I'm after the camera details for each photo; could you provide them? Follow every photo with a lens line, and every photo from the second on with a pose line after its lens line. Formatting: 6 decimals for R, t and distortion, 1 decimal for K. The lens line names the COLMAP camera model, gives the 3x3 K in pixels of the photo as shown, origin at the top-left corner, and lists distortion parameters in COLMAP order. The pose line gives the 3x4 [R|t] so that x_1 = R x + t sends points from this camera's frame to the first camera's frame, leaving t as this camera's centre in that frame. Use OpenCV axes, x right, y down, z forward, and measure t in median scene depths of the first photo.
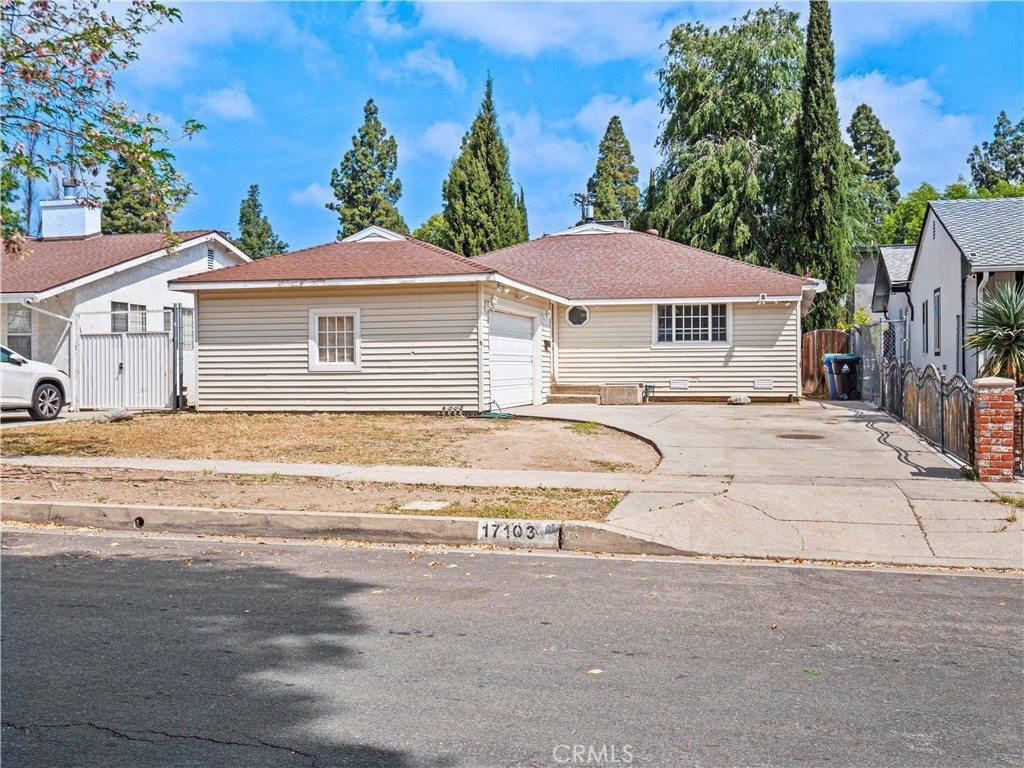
lens RADIAL K [[1005.1, 0, 512.0], [0, 1005.1, 384.0], [0, 0, 1]] dist [0.013475, -0.004934]
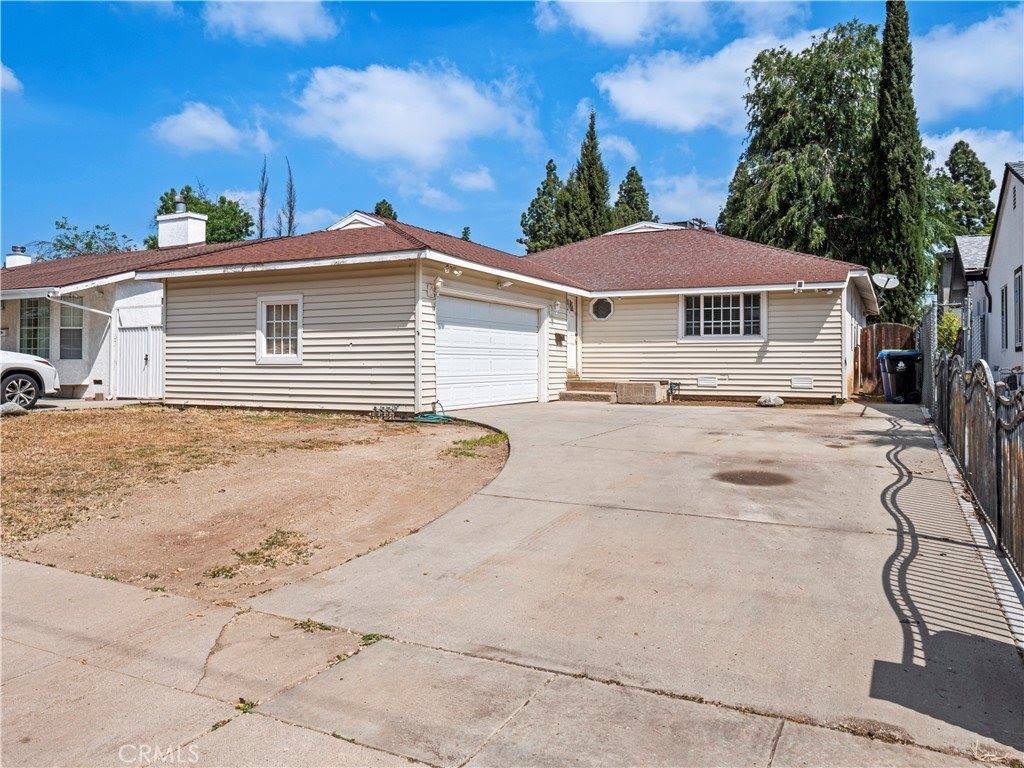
lens RADIAL K [[742.1, 0, 512.5], [0, 742.1, 361.9], [0, 0, 1]] dist [-0.006705, 0.000081]
pose [[0.977107, 0.007969, -0.212598, 0.136061], [-0.011701, 0.999799, -0.016303, -0.004850], [0.212425, 0.018417, 0.977004, 0.300461]]
